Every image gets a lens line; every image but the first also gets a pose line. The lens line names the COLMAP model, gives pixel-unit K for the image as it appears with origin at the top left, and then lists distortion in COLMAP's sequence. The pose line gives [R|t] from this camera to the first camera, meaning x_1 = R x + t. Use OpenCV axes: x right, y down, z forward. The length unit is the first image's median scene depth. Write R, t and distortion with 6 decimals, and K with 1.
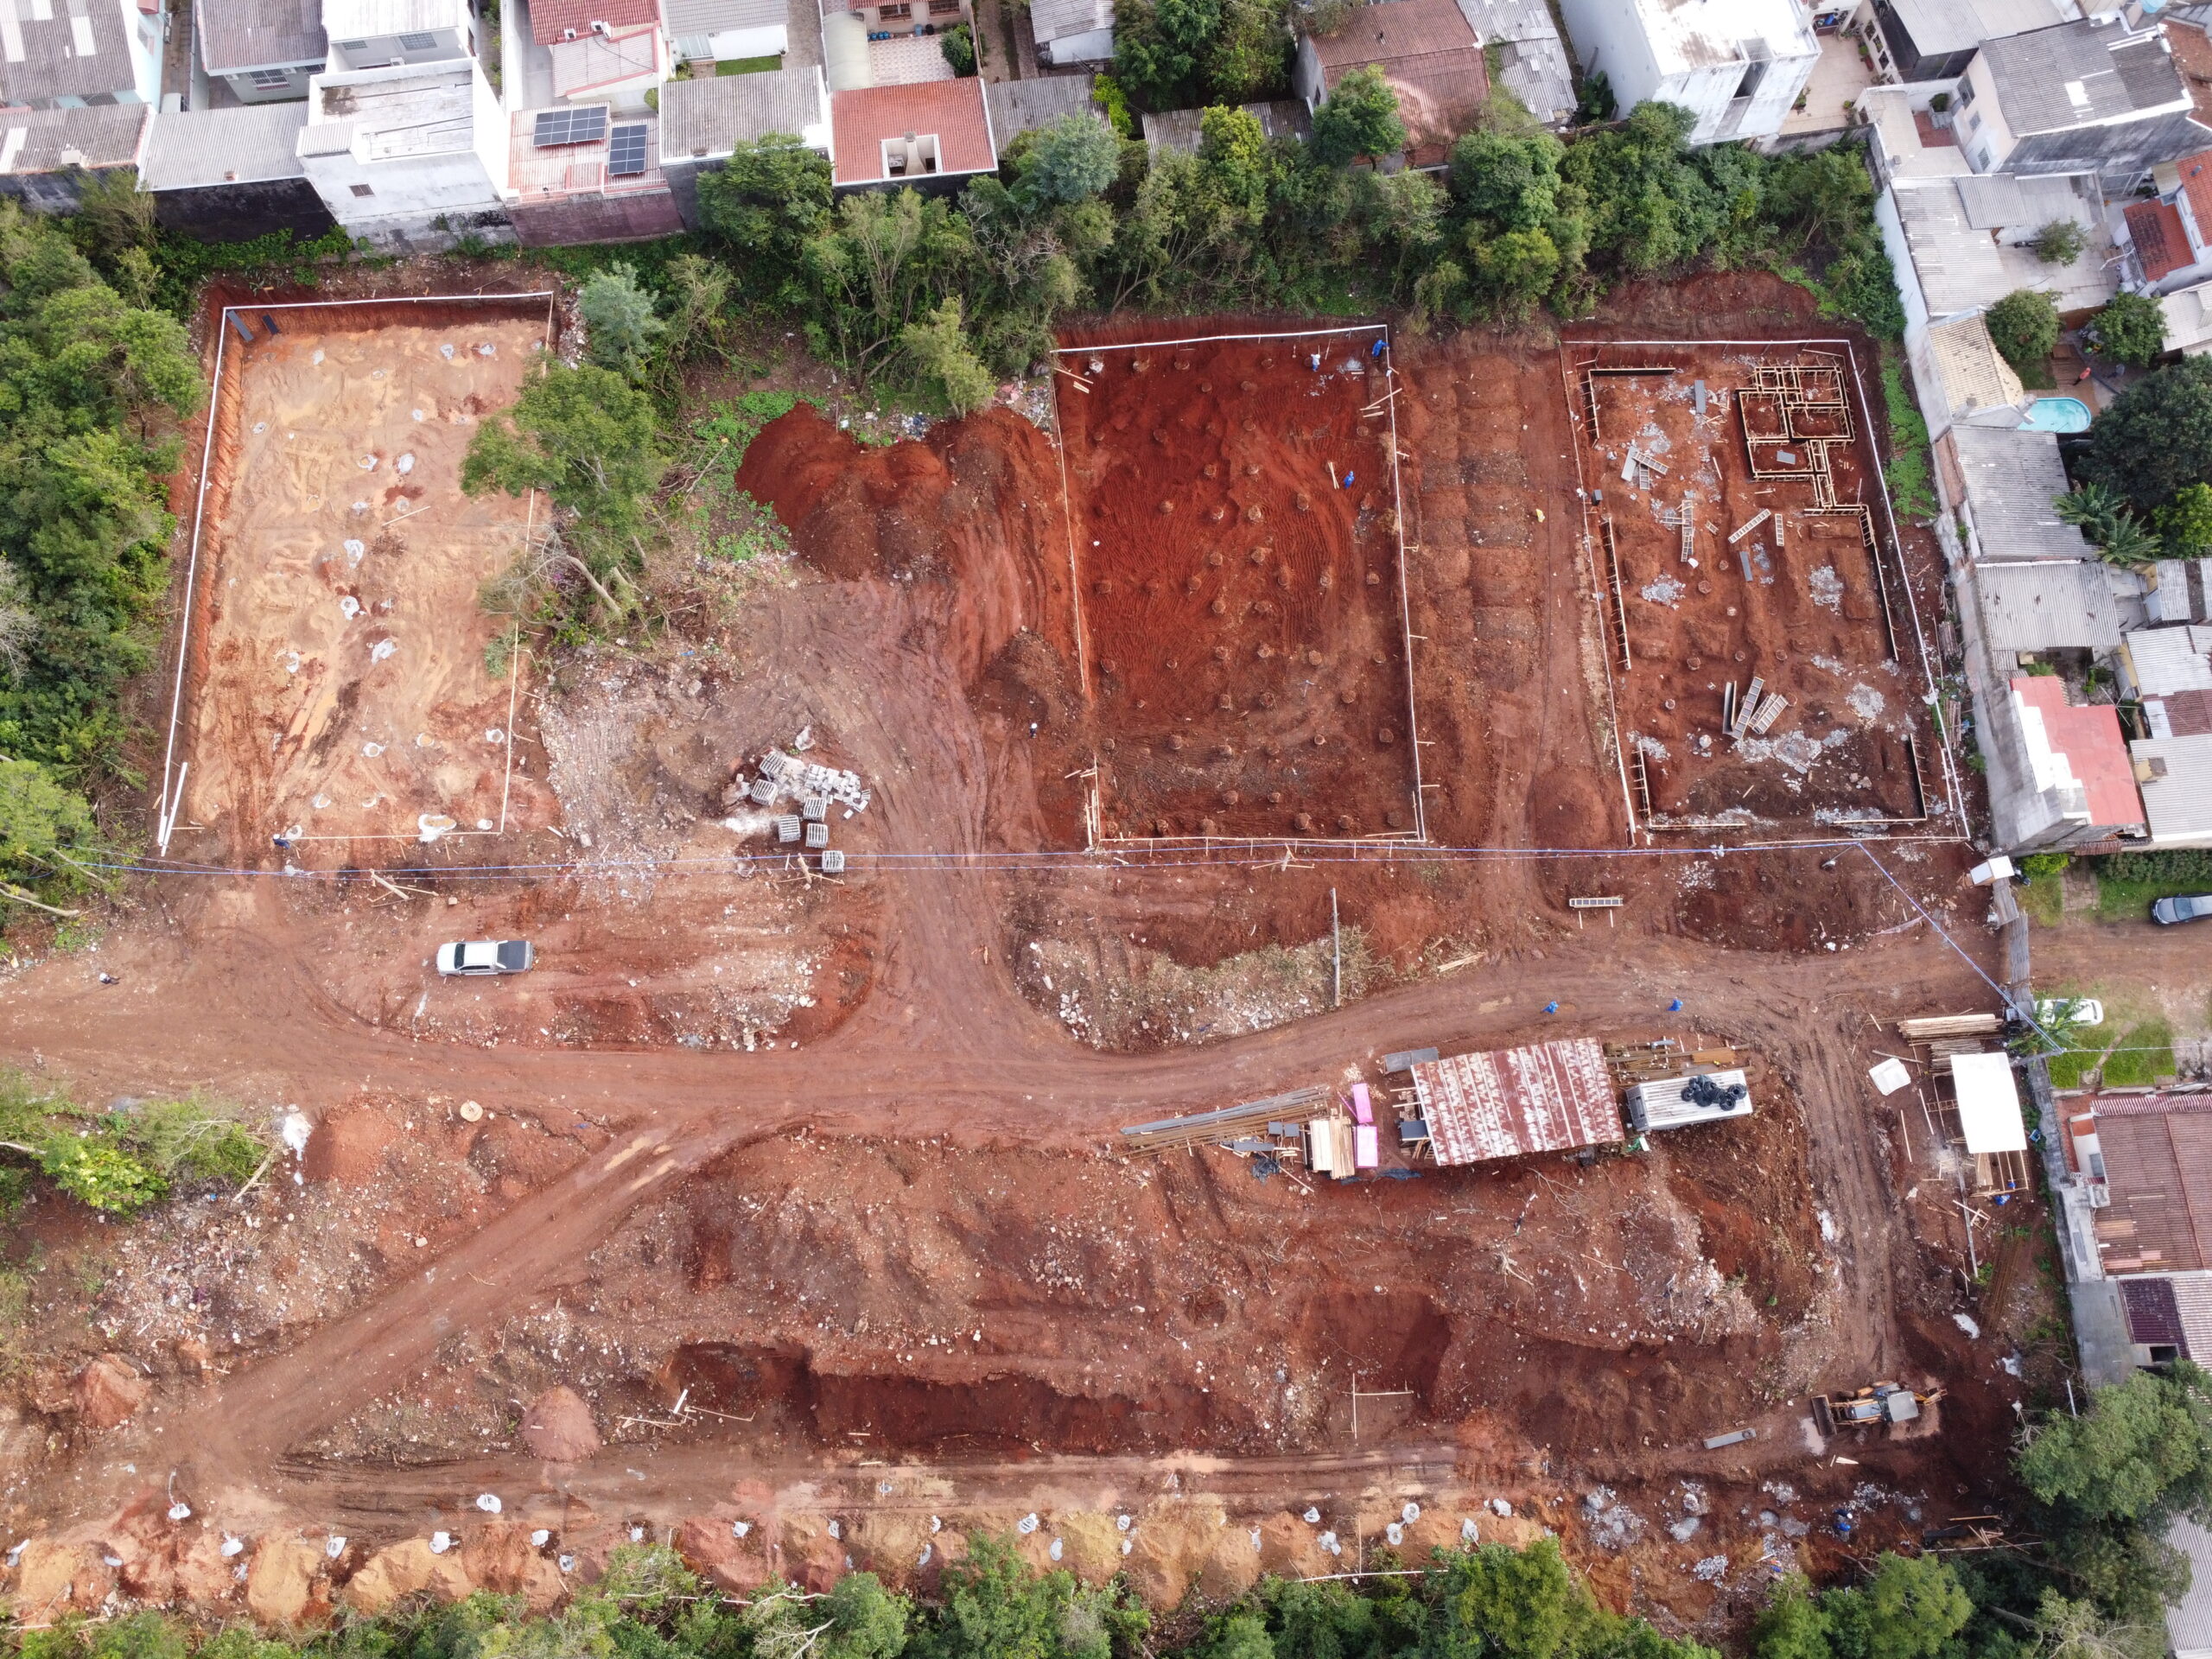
lens RADIAL K [[1595.2, 0, 1106.0], [0, 1595.2, 829.5], [0, 0, 1]] dist [-0.001431, -0.093405]
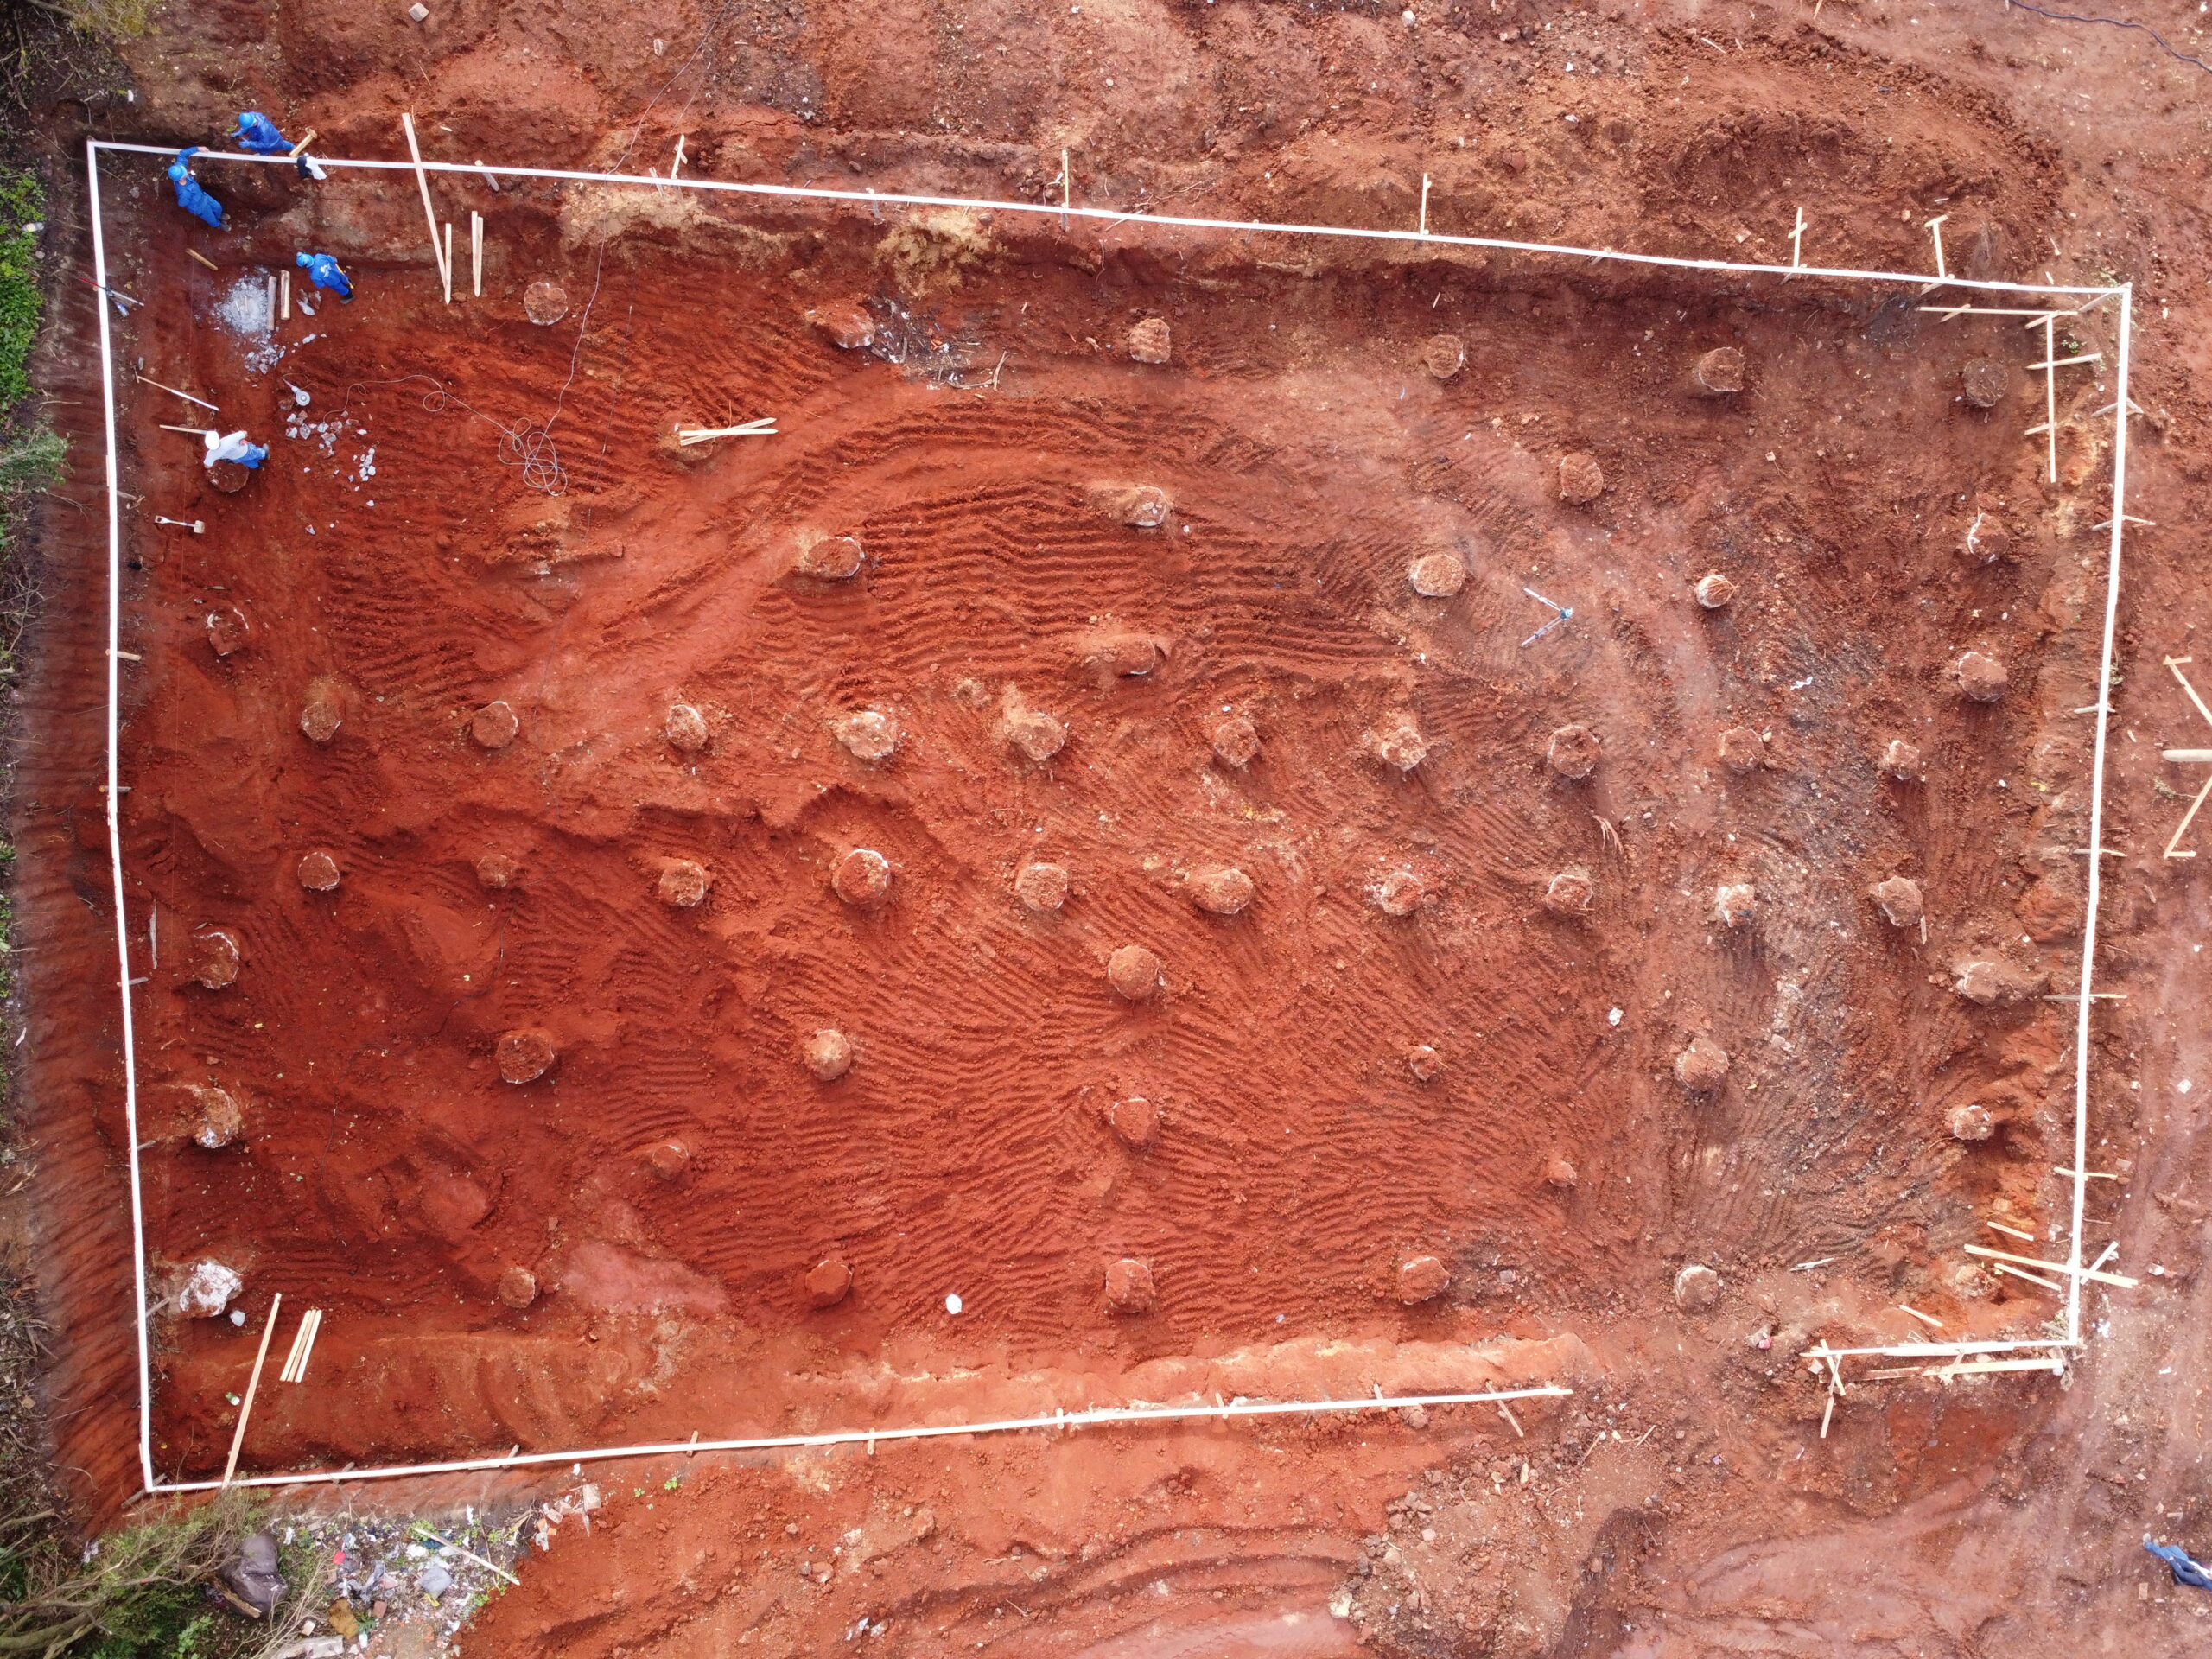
lens RADIAL K [[1595.2, 0, 1106.0], [0, 1595.2, 829.5], [0, 0, 1]] dist [-0.001431, -0.093405]
pose [[0.052245, -0.998611, 0.006837, 0.077641], [0.925864, 0.051003, 0.374399, -0.264807], [-0.374228, -0.013230, 0.927242, 0.734791]]
